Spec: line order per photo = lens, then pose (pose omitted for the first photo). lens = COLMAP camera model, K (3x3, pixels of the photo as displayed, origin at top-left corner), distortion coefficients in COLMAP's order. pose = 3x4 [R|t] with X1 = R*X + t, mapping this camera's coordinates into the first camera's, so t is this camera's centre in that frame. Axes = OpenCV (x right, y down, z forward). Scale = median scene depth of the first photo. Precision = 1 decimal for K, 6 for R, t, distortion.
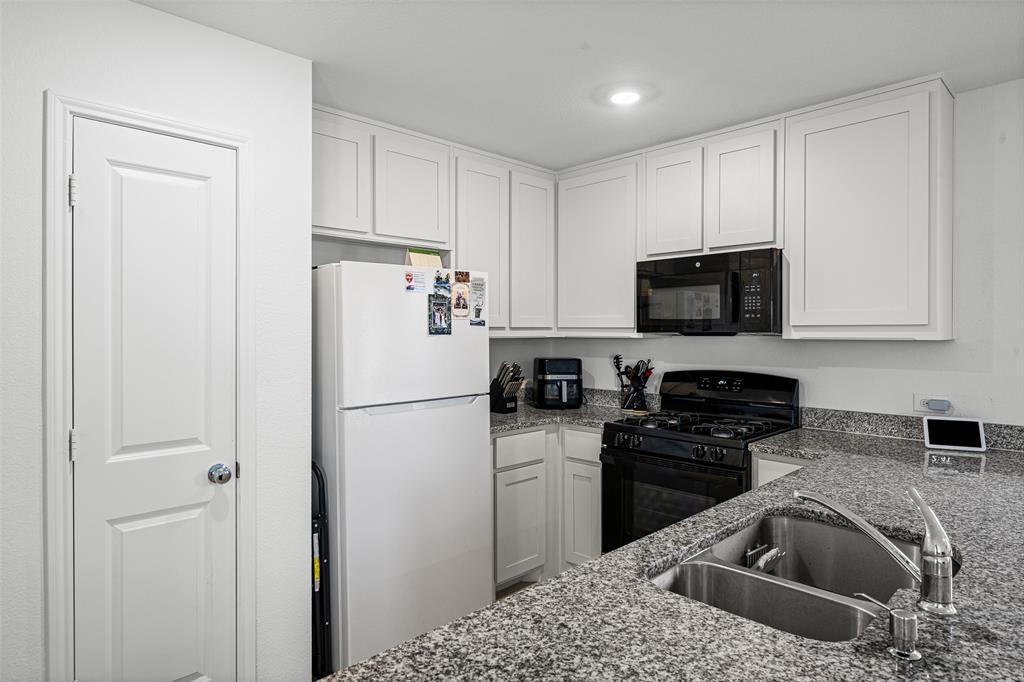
lens RADIAL K [[584.7, 0, 515.4], [0, 584.7, 337.0], [0, 0, 1]] dist [0.002802, -0.002110]
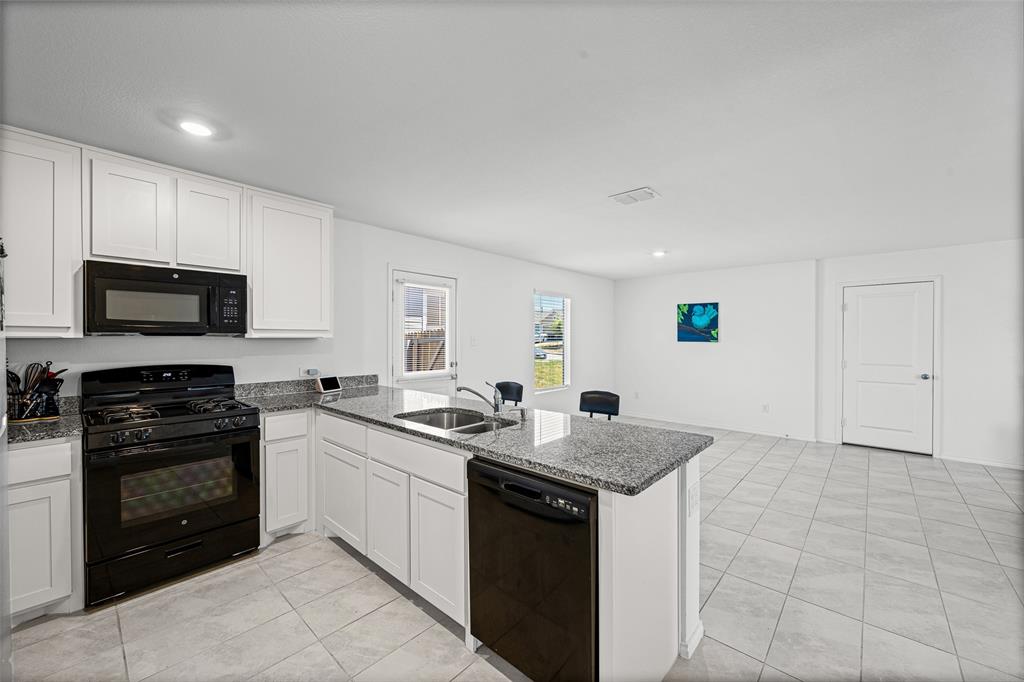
lens RADIAL K [[408.0, 0, 511.0], [0, 408.0, 341.4], [0, 0, 1]] dist [0.005416, 0.000108]
pose [[-0.057127, -0.007173, 0.998341, -0.627334], [0.009213, 0.999928, 0.007711, 0.010867], [-0.998324, 0.009639, -0.057057, 0.404771]]
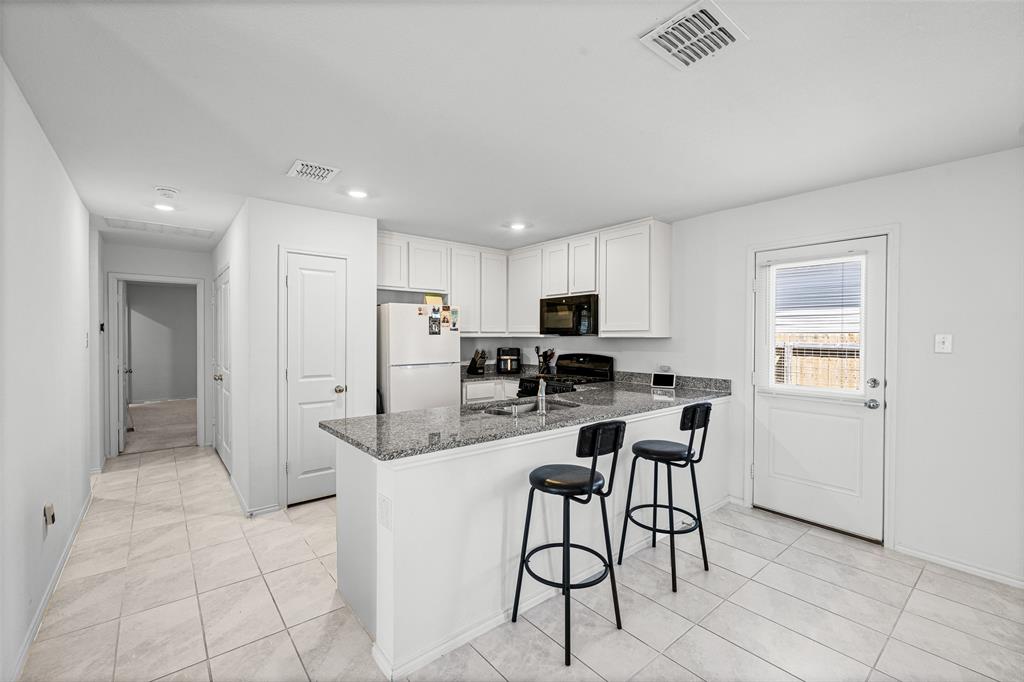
lens RADIAL K [[432.4, 0, 513.7], [0, 432.4, 342.3], [0, 0, 1]] dist [0.004613, -0.000574]
pose [[0.996388, 0.003575, -0.084838, 0.295127], [-0.003212, 0.999985, 0.004411, 0.016127], [0.084852, -0.004123, 0.996385, -0.584123]]
